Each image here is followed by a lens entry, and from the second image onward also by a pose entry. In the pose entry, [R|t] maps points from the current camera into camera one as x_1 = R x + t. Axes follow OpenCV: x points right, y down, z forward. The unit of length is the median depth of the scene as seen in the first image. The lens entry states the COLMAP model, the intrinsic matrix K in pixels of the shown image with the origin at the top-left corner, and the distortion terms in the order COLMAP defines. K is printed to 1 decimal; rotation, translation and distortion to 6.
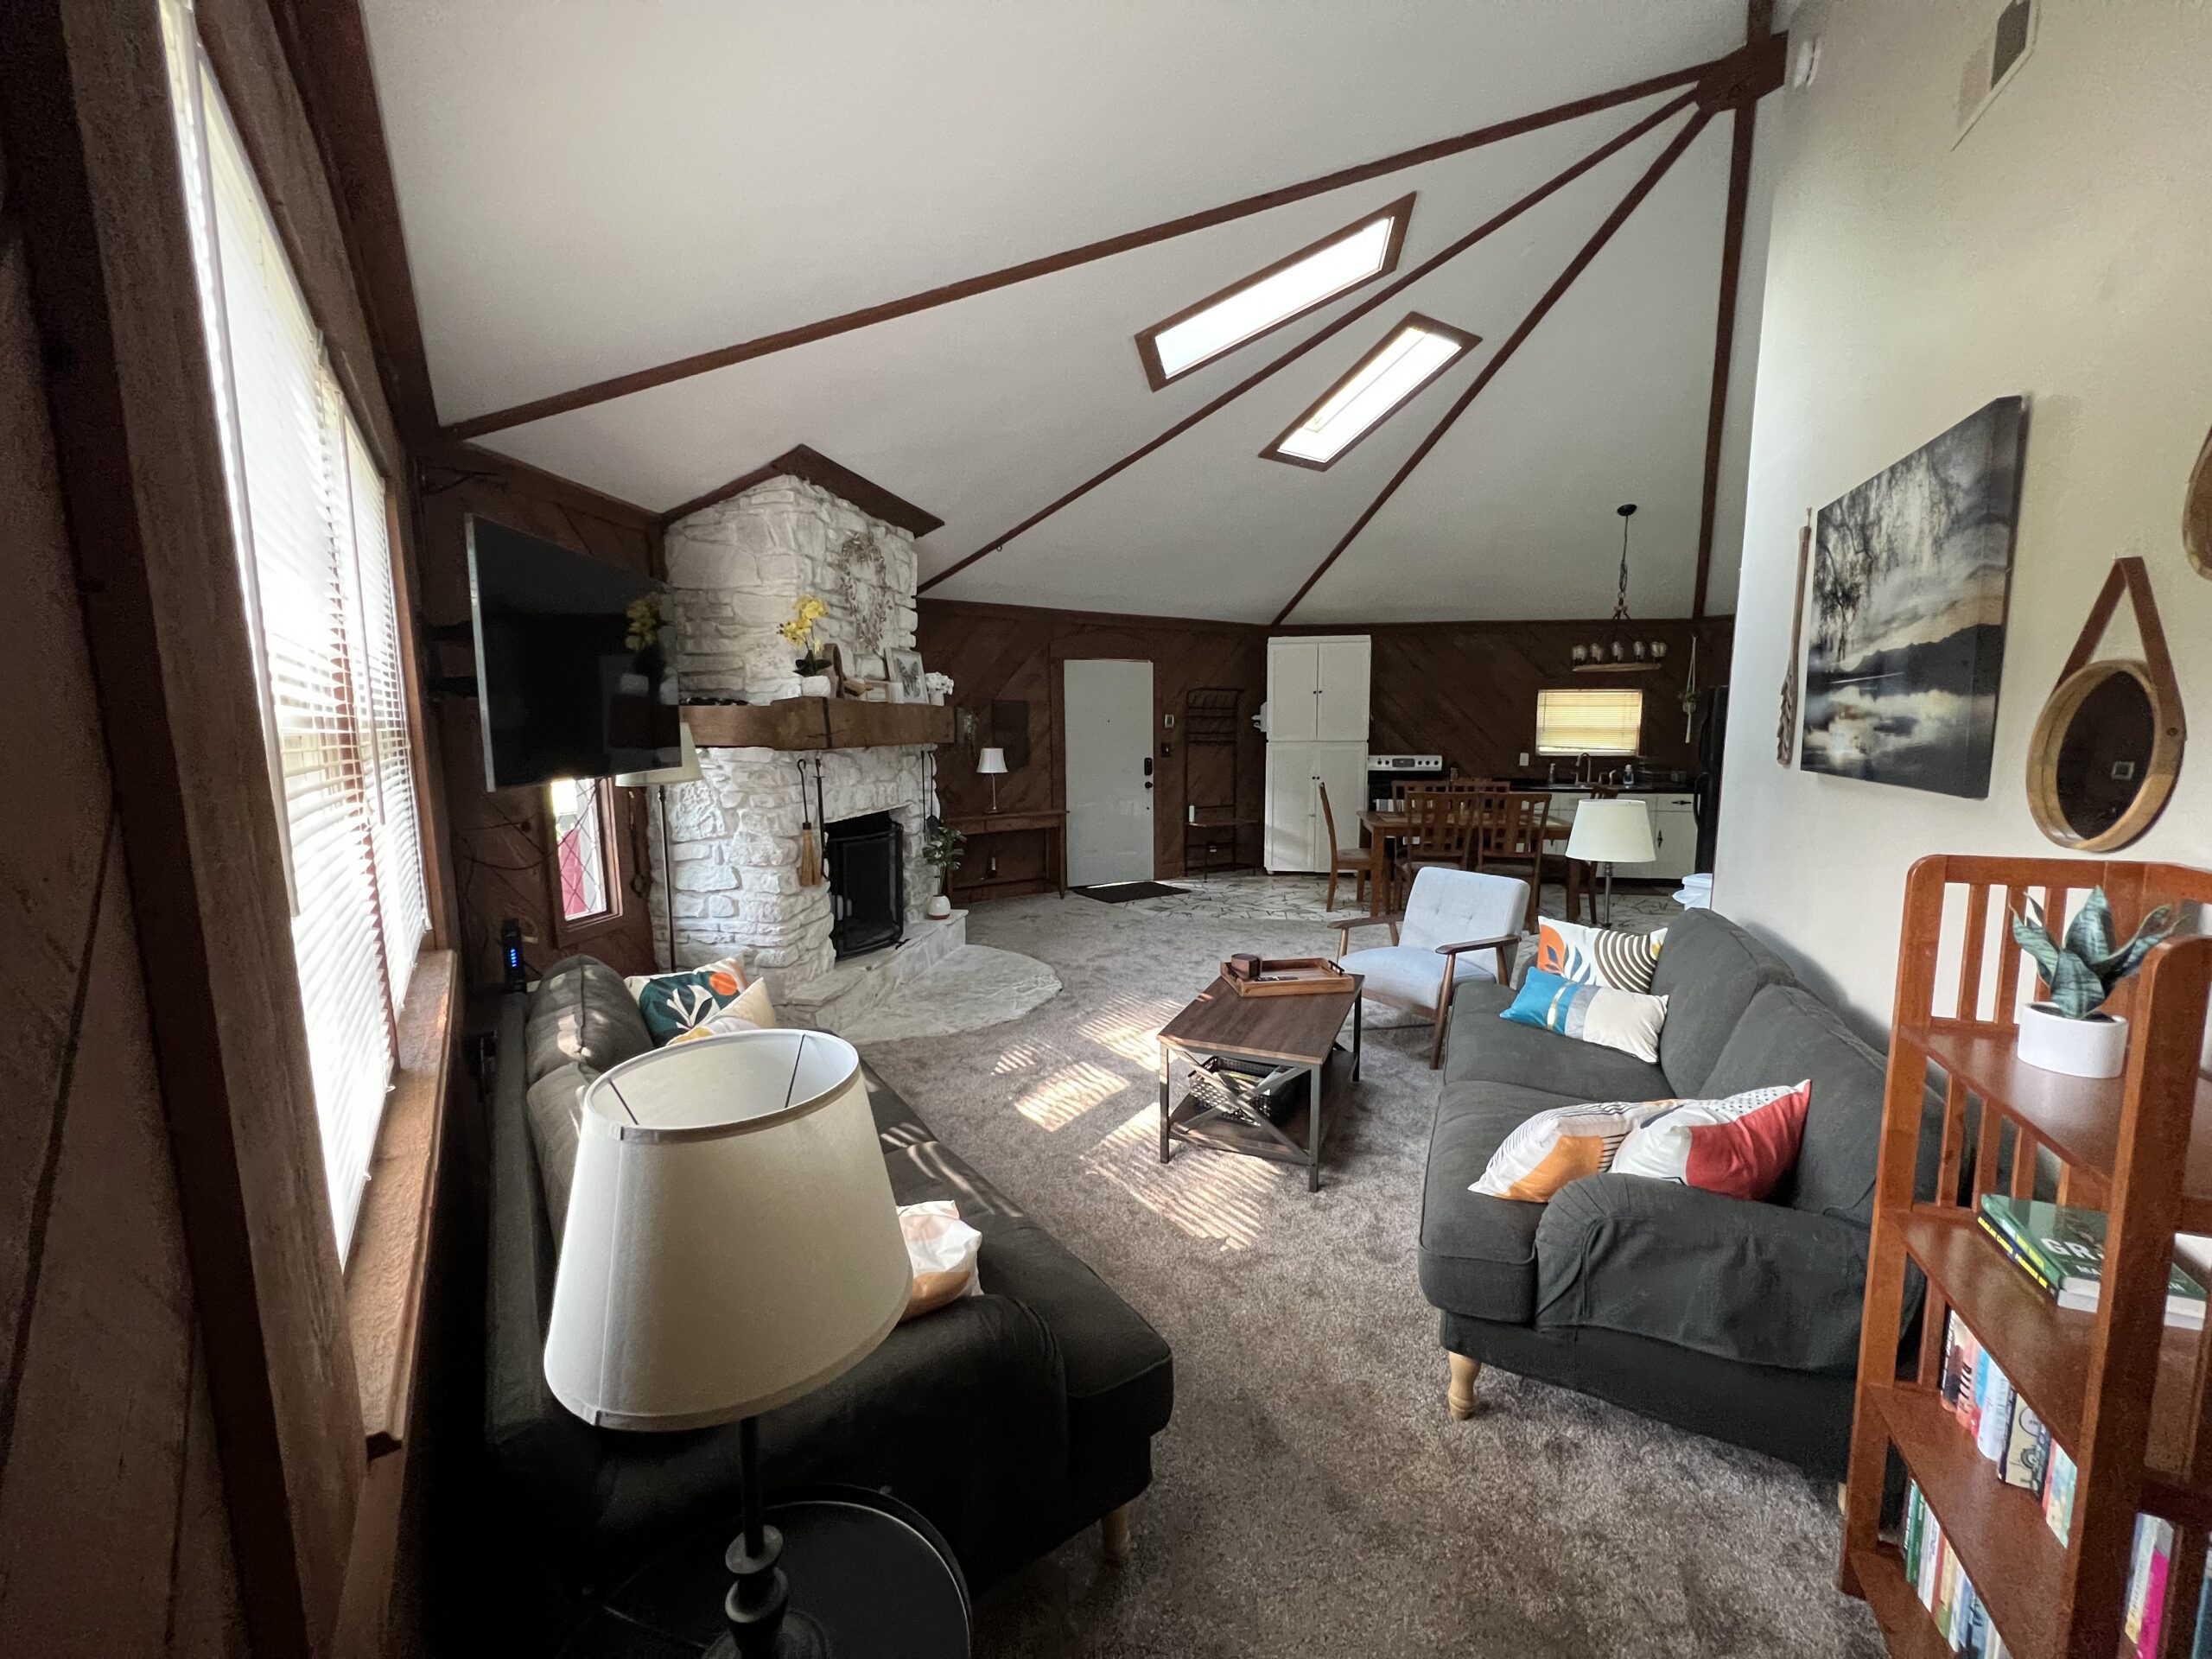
lens RADIAL K [[888.7, 0, 1104.2], [0, 888.7, 833.9], [0, 0, 1]] dist [0.001872, -0.000228]
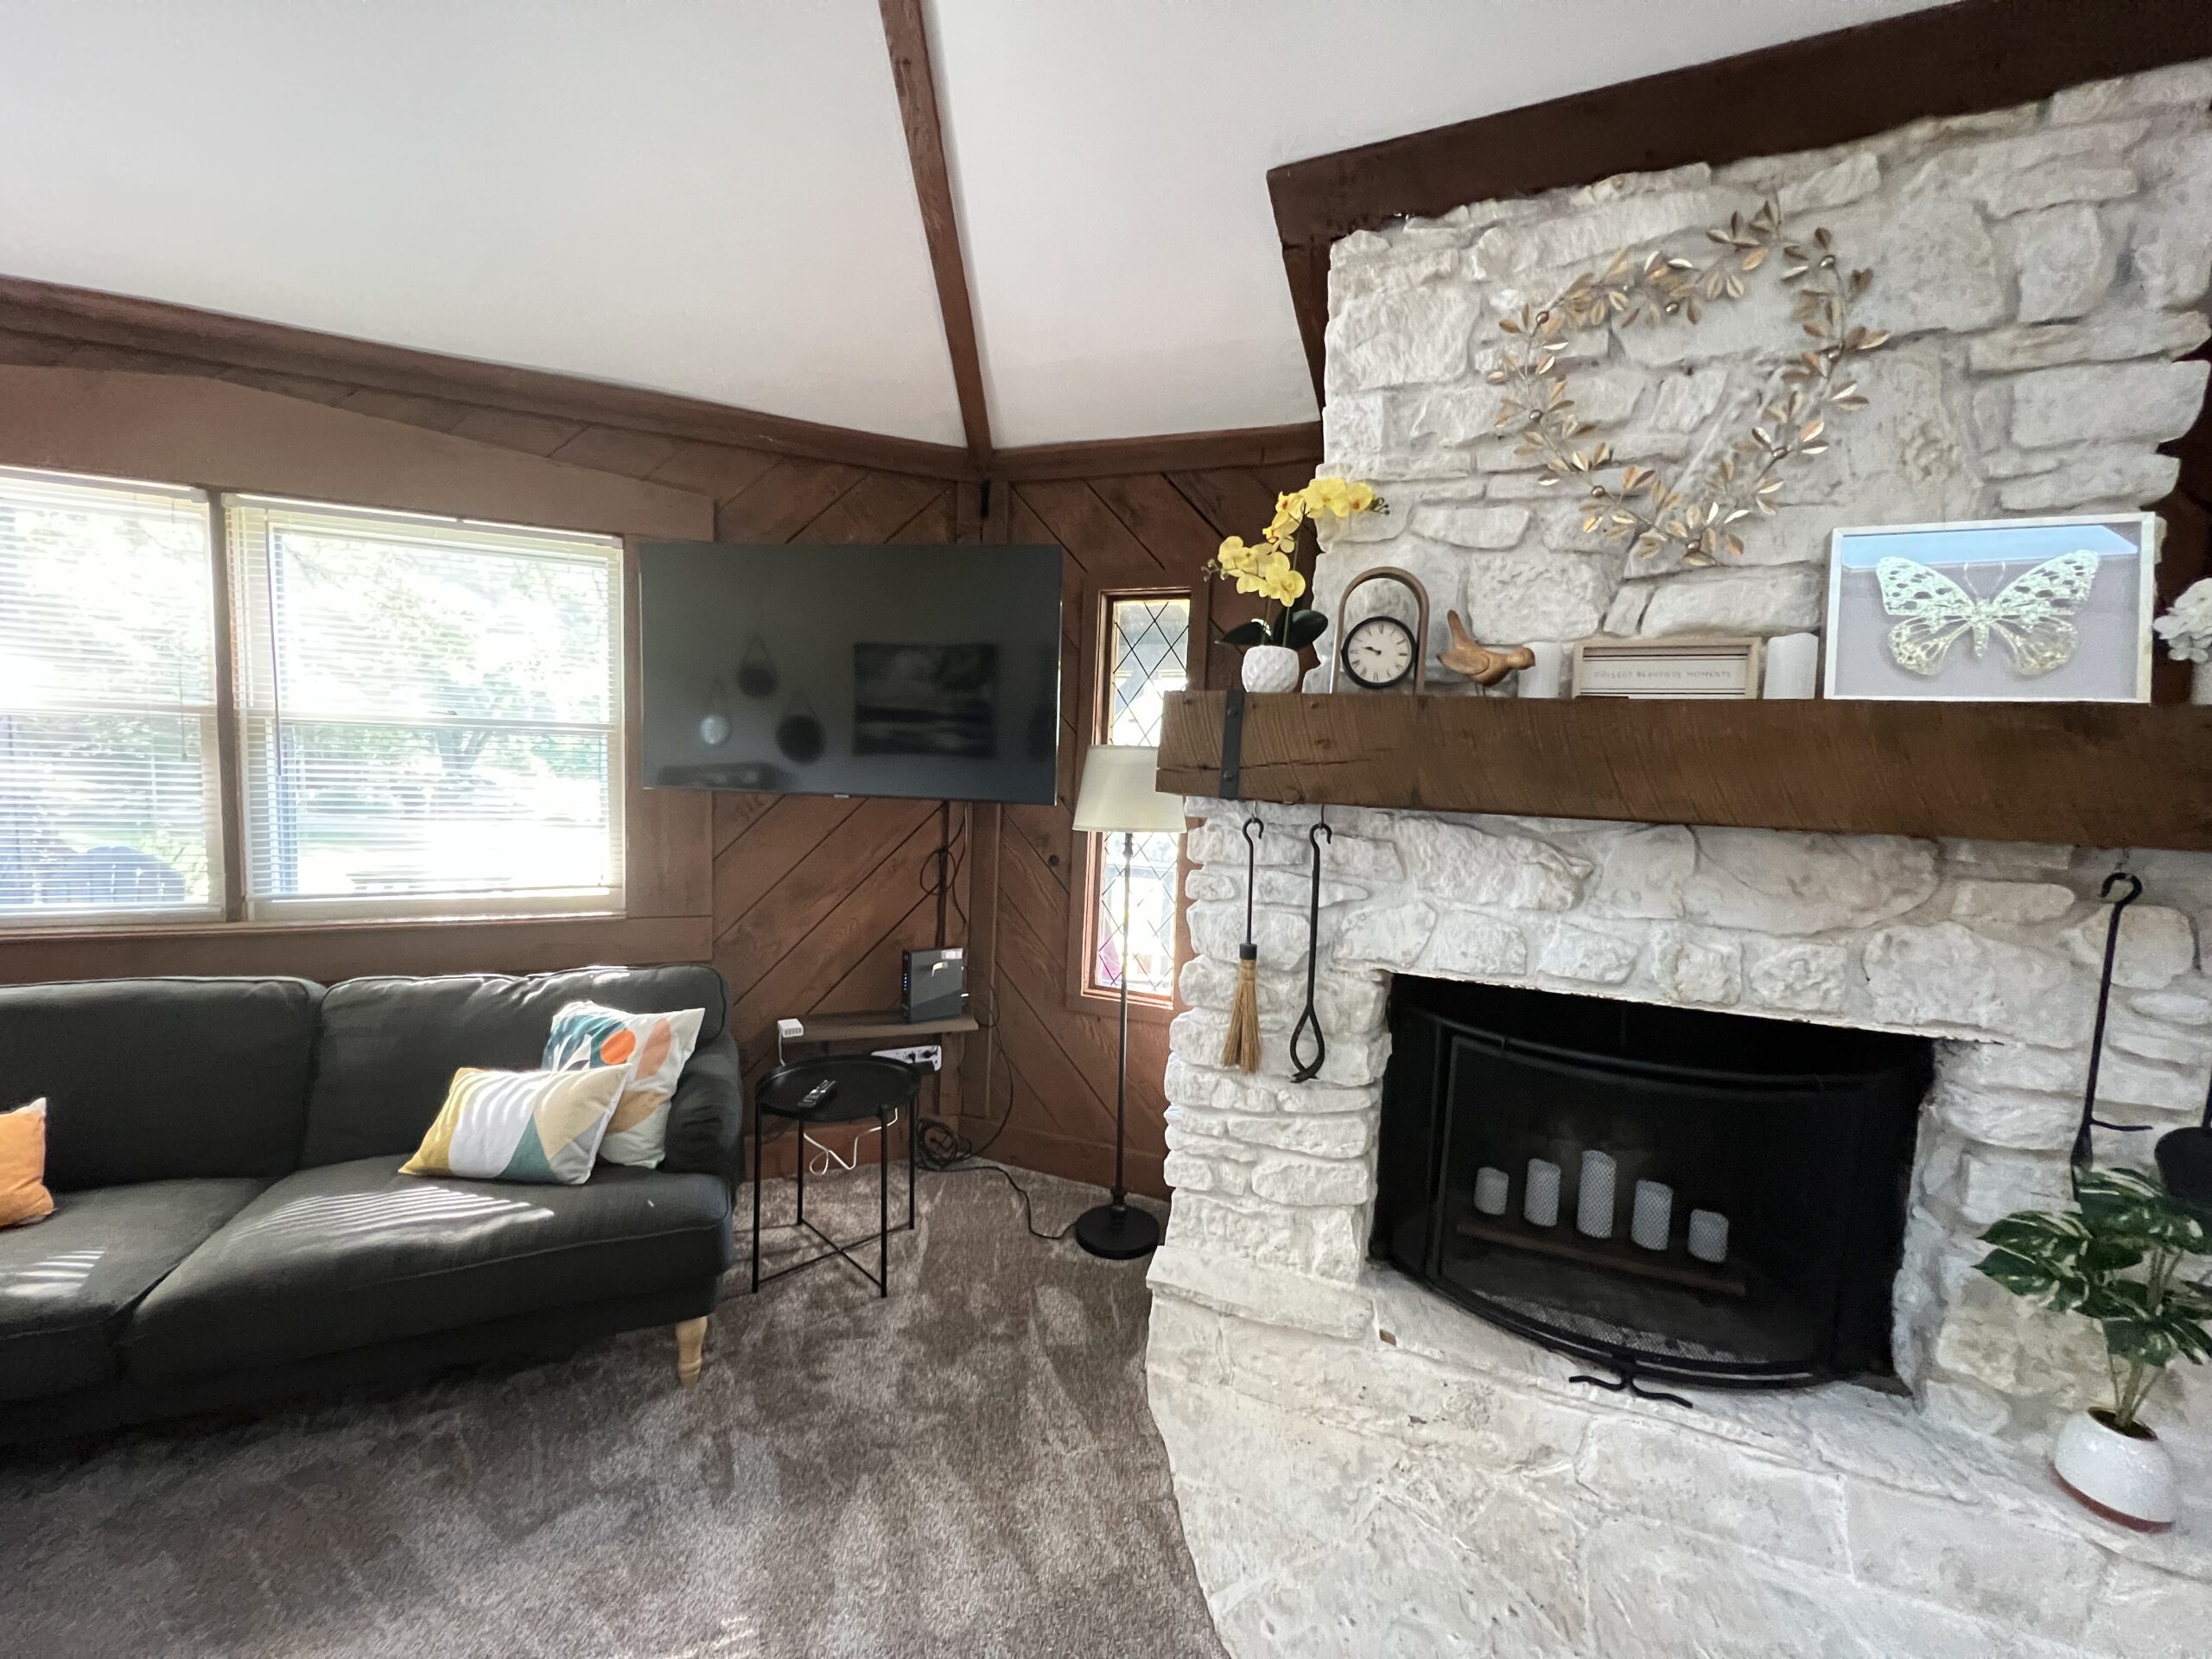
lens RADIAL K [[888.7, 0, 1101.3], [0, 888.7, 835.7], [0, 0, 1]] dist [0.001872, -0.000228]
pose [[-0.205124, 0.078886, -0.975552, 0.171457], [-0.158396, 0.980931, 0.112627, -0.117648], [0.965834, 0.177626, -0.188718, 1.024514]]
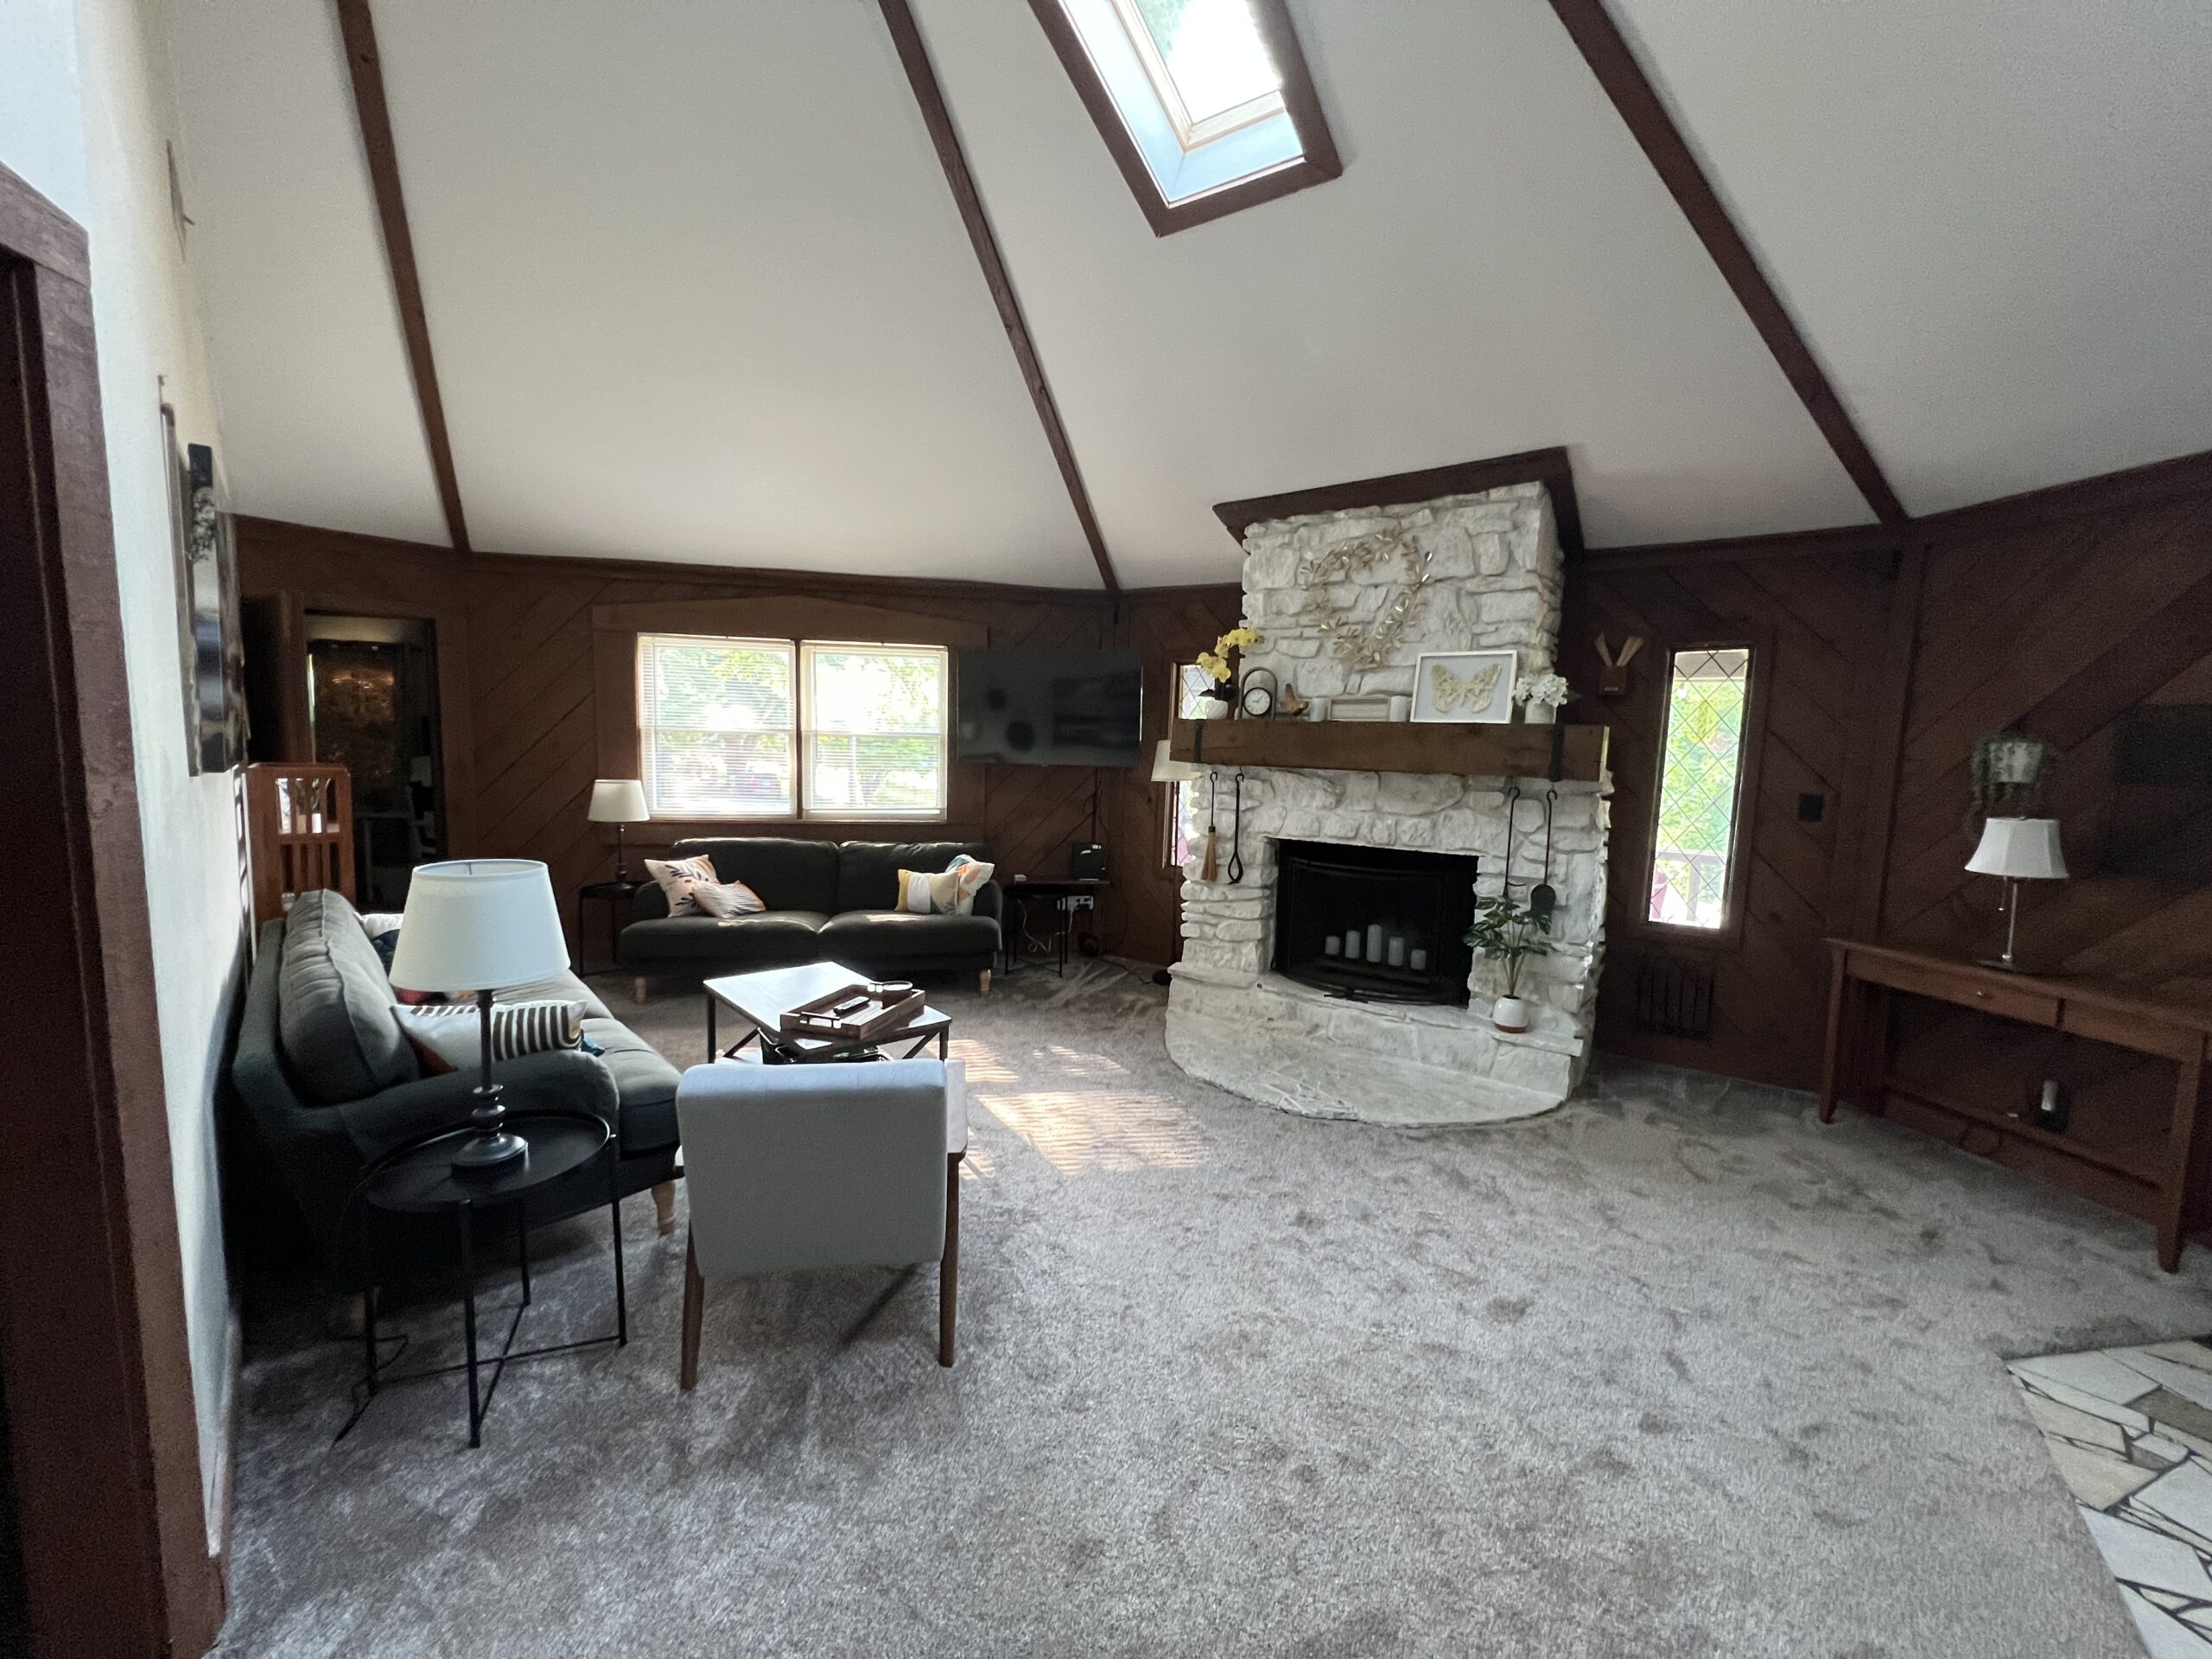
lens RADIAL K [[888.7, 0, 1101.9], [0, 888.7, 834.6], [0, 0, 1]] dist [0.001872, -0.000228]
pose [[-0.415850, 0.086152, -0.905343, 0.791433], [-0.138130, 0.977970, 0.156510, -0.166377], [0.898882, 0.190140, -0.394788, 1.356802]]
